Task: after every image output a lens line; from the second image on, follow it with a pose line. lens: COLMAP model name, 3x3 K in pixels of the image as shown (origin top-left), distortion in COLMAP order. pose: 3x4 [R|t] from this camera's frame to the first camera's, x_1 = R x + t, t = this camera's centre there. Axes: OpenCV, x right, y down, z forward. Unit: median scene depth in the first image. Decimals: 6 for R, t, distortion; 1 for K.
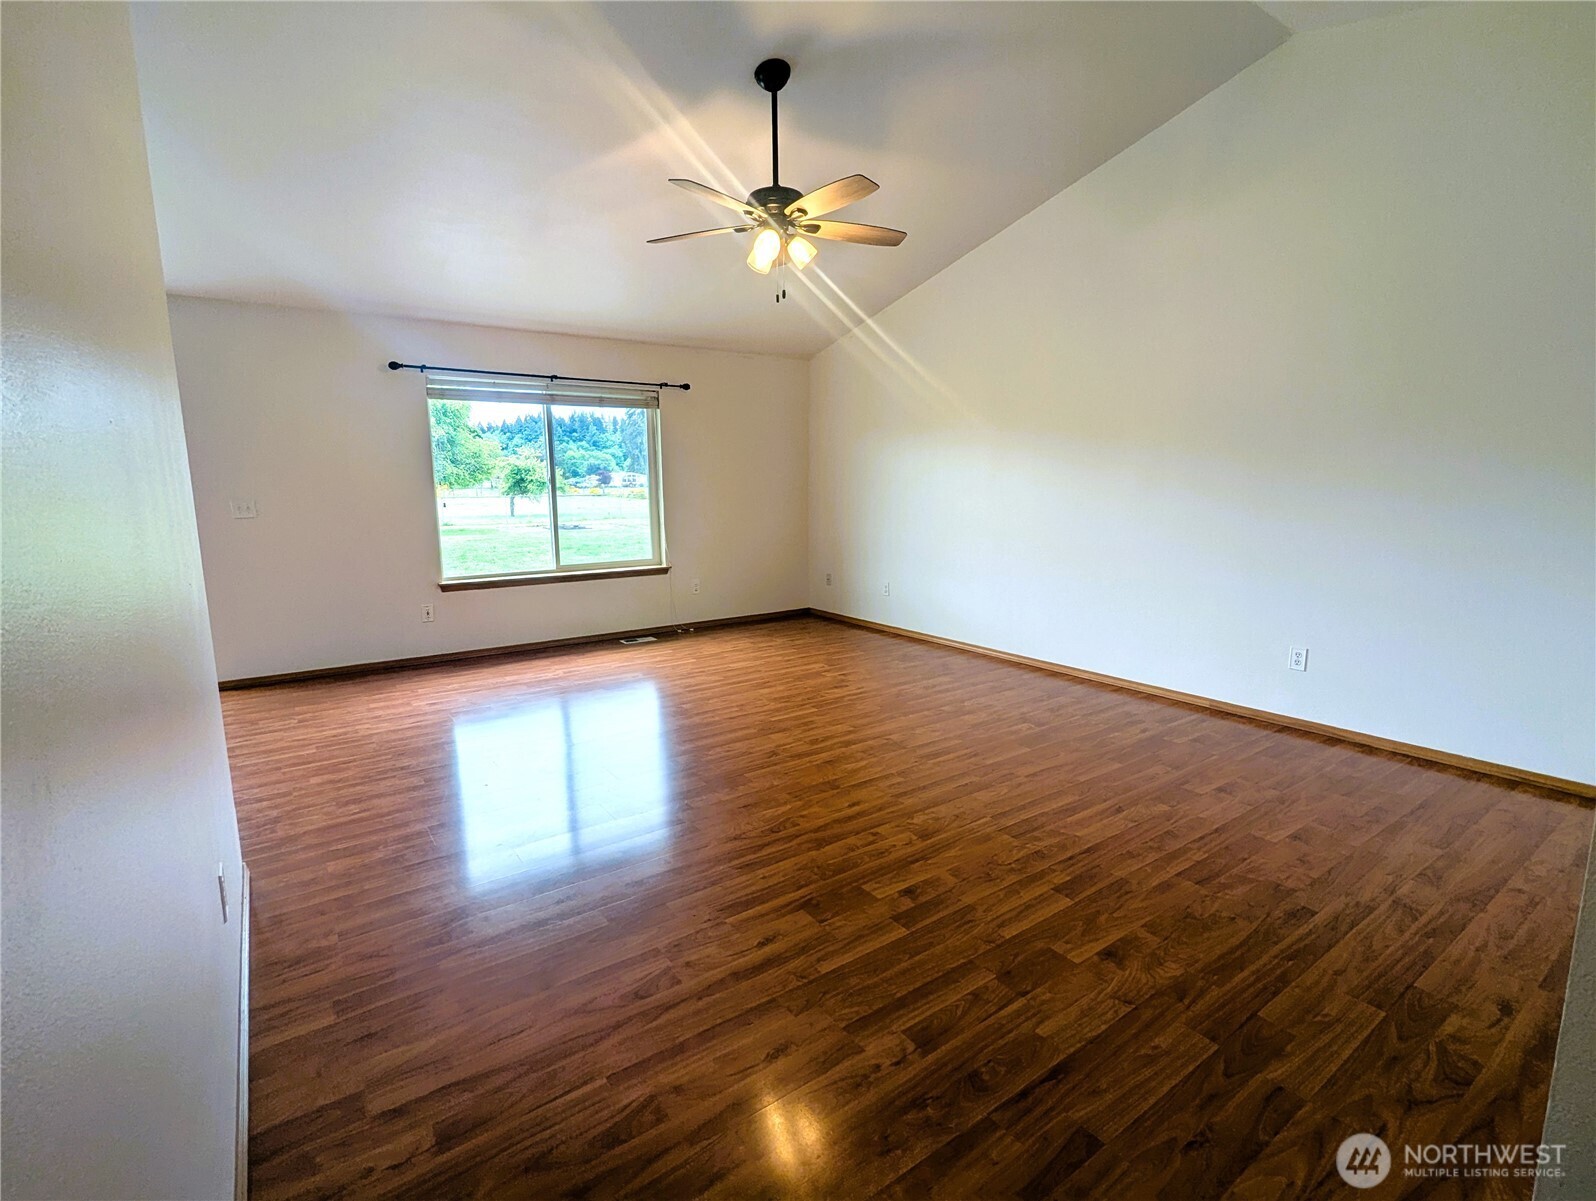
lens RADIAL K [[763.5, 0, 798.0], [0, 763.5, 600.5], [0, 0, 1]] dist [-0.000086, -0.000333]
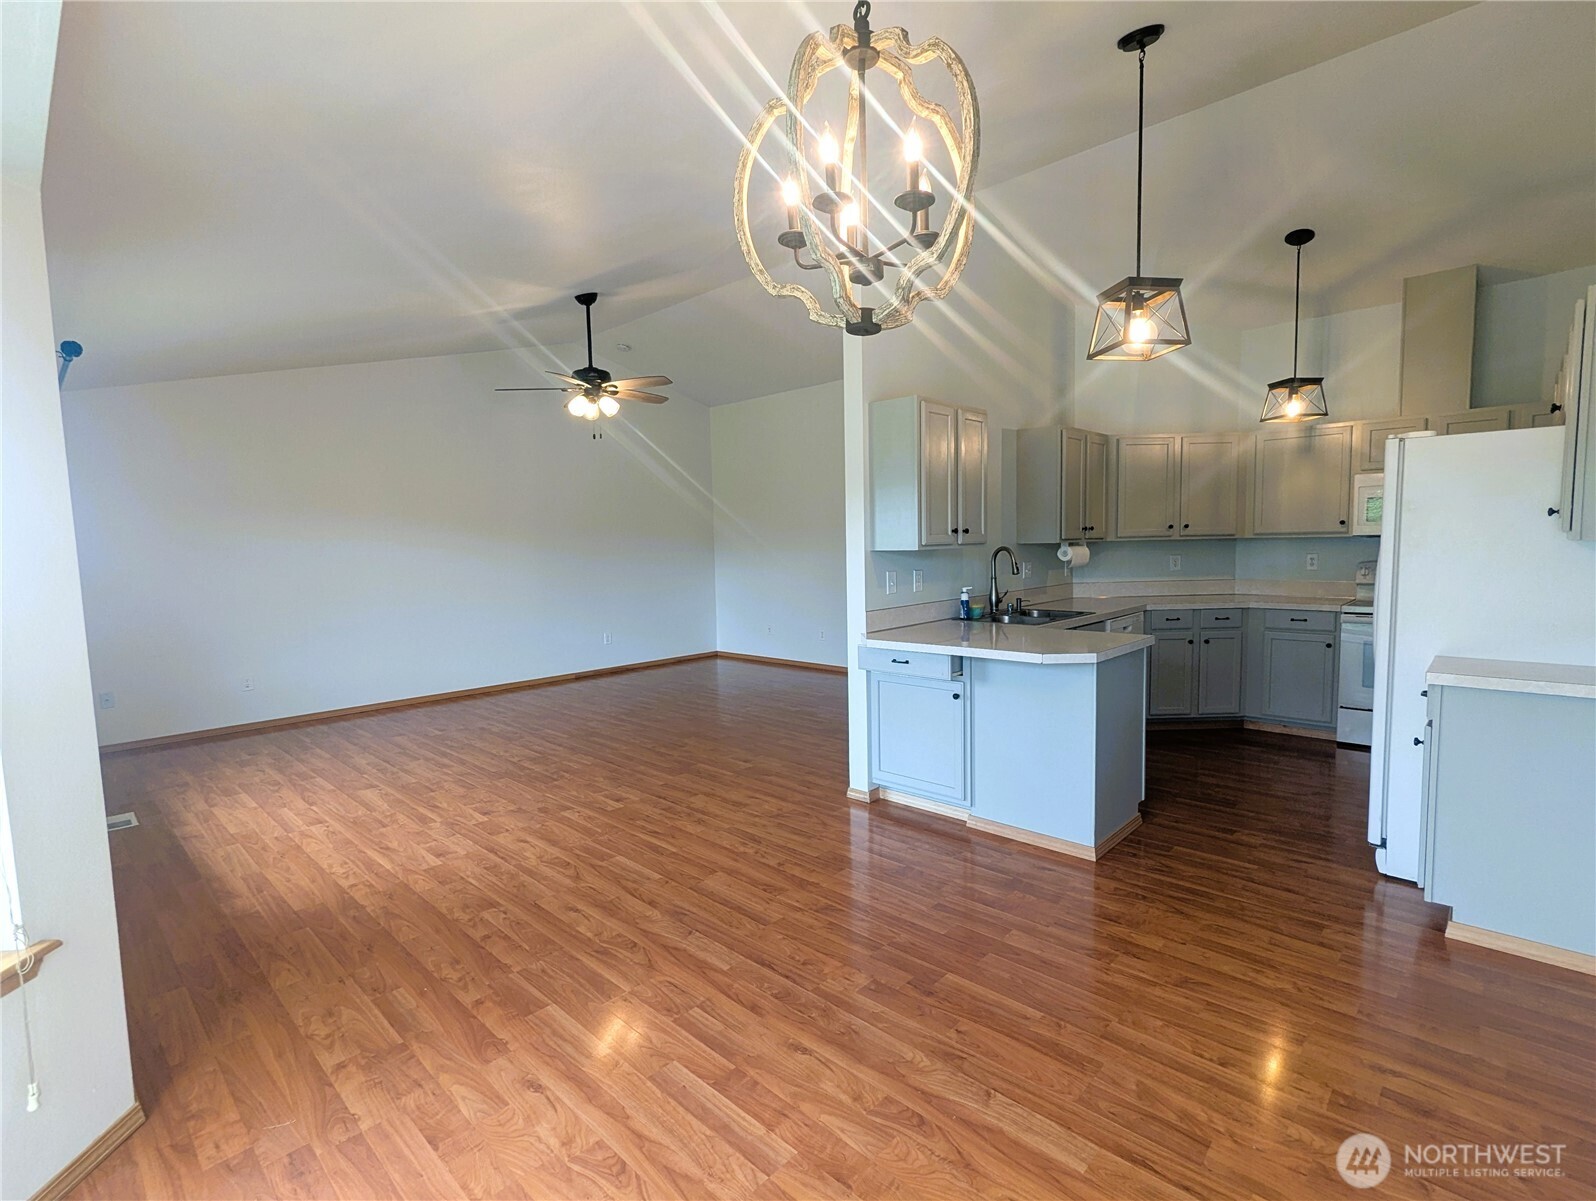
lens RADIAL K [[763.5, 0, 798.0], [0, 763.5, 600.5], [0, 0, 1]] dist [-0.000086, -0.000333]
pose [[-0.191017, -0.071478, 0.978981, -1.445233], [0.179409, 0.978003, 0.106412, -0.148219], [-0.965052, 0.195964, -0.173992, 0.838895]]
